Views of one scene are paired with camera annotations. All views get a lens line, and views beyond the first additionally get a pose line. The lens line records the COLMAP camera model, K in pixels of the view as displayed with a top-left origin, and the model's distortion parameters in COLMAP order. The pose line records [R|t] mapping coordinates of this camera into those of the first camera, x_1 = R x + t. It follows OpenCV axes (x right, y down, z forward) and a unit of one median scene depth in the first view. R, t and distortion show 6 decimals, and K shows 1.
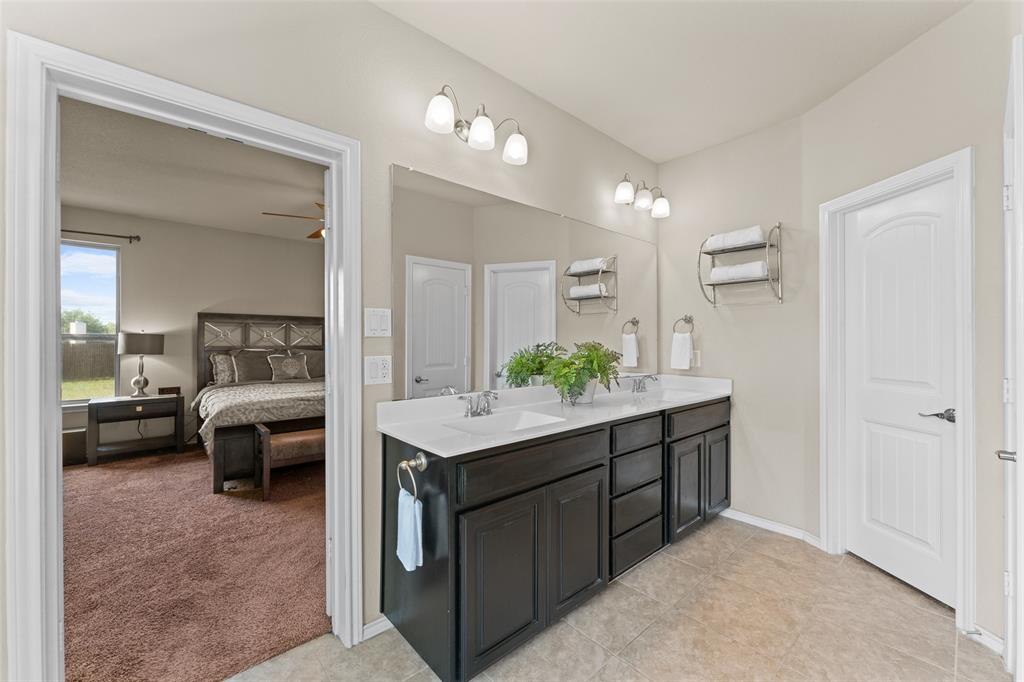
lens RADIAL K [[408.8, 0, 507.7], [0, 408.8, 339.0], [0, 0, 1]] dist [-0.000745, -0.000193]
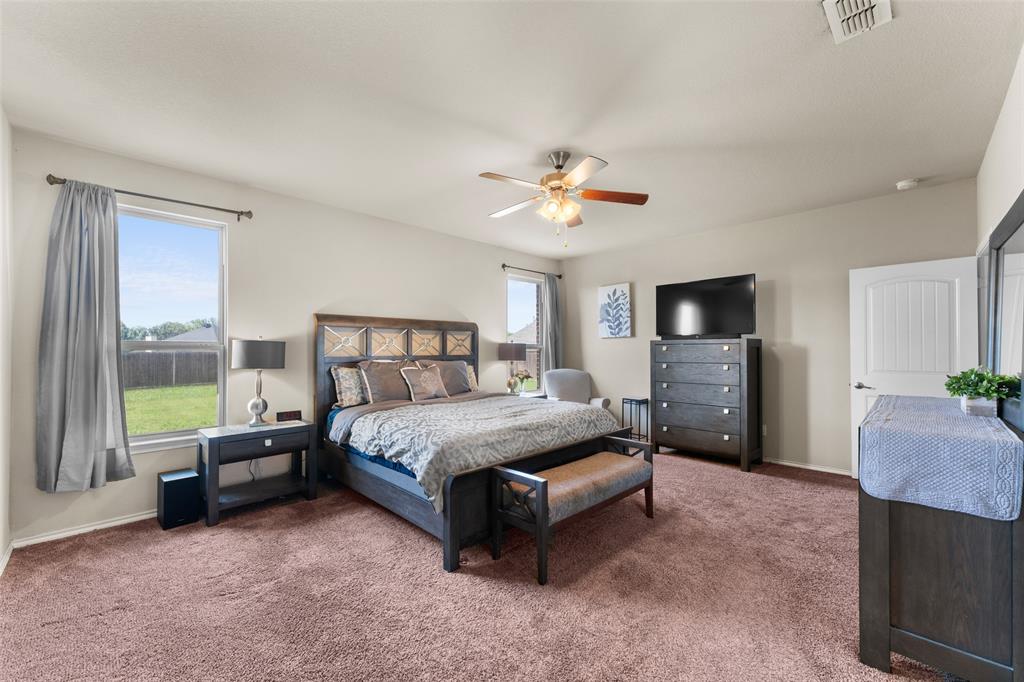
lens RADIAL K [[405.8, 0, 505.4], [0, 405.8, 345.8], [0, 0, 1]] dist [0.000433, 0.000073]
pose [[0.997964, -0.003385, 0.063693, -0.494748], [0.003616, 0.999987, -0.003507, 0.000149], [-0.063680, 0.003730, 0.997963, 0.229590]]
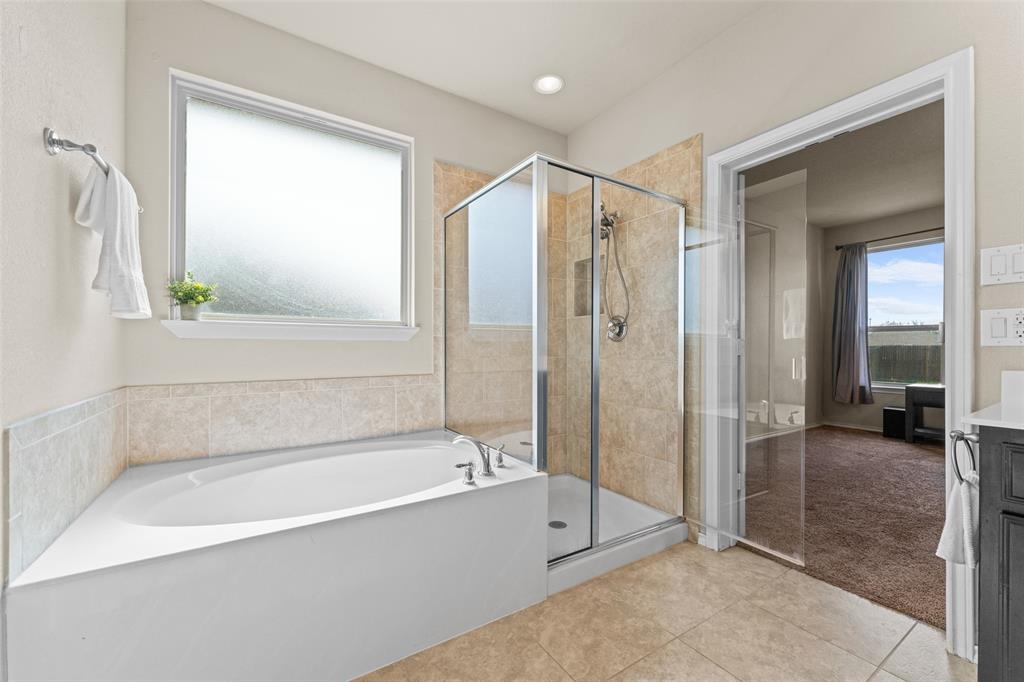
lens RADIAL K [[405.8, 0, 505.4], [0, 405.8, 345.8], [0, 0, 1]] dist [0.000433, 0.000073]
pose [[-0.155892, -0.000197, -0.987774, 0.220588], [0.000829, 1.000000, -0.000330, 0.042568], [0.987774, -0.000870, -0.155892, 0.079879]]
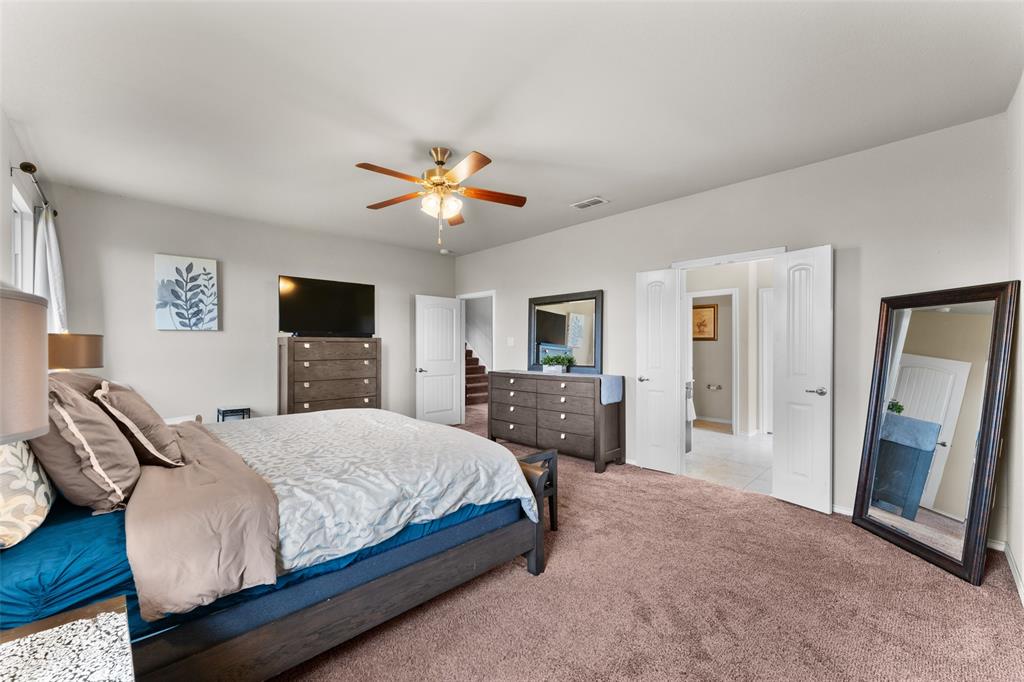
lens RADIAL K [[405.8, 0, 505.4], [0, 405.8, 345.8], [0, 0, 1]] dist [0.000433, 0.000073]
pose [[-0.044131, 0.003827, 0.999018, -1.010303], [-0.002810, 0.999988, -0.003955, 0.007567], [-0.999022, -0.002982, -0.044120, 0.792190]]
